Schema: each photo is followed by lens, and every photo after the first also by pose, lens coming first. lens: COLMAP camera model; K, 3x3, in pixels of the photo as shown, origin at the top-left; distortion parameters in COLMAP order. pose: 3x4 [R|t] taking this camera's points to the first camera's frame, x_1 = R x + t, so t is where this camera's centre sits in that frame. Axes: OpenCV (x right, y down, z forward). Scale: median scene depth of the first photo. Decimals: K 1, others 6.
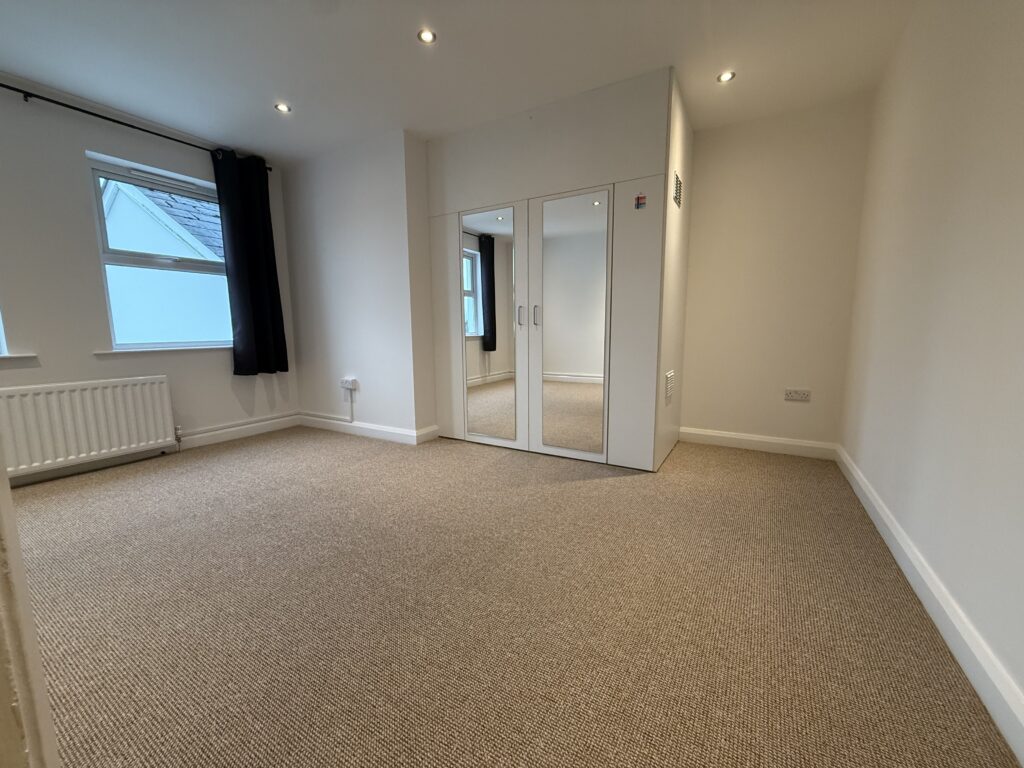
lens RADIAL K [[407.3, 0, 510.5], [0, 407.3, 379.8], [0, 0, 1]] dist [0.000349, -0.000047]
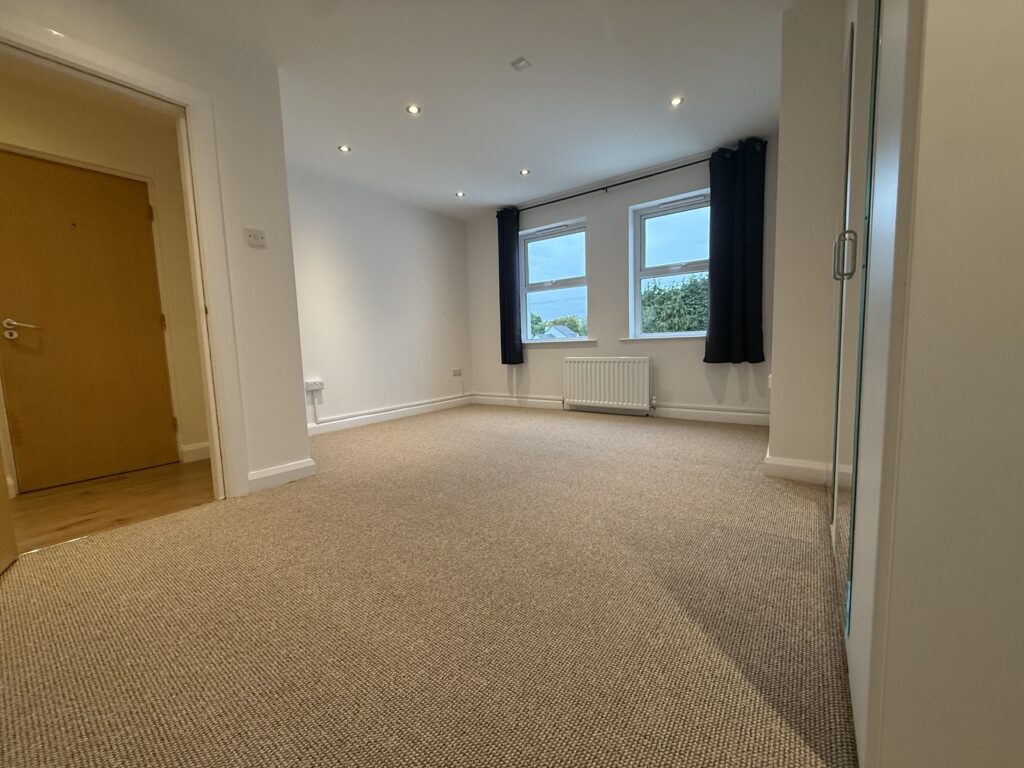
lens RADIAL K [[407.3, 0, 509.3], [0, 407.3, 387.7], [0, 0, 1]] dist [0.000349, -0.000047]
pose [[-0.092113, 0.120753, -0.988400, 0.505930], [-0.090581, 0.987488, 0.129083, -0.042296], [0.991620, 0.101421, -0.080022, 0.636432]]
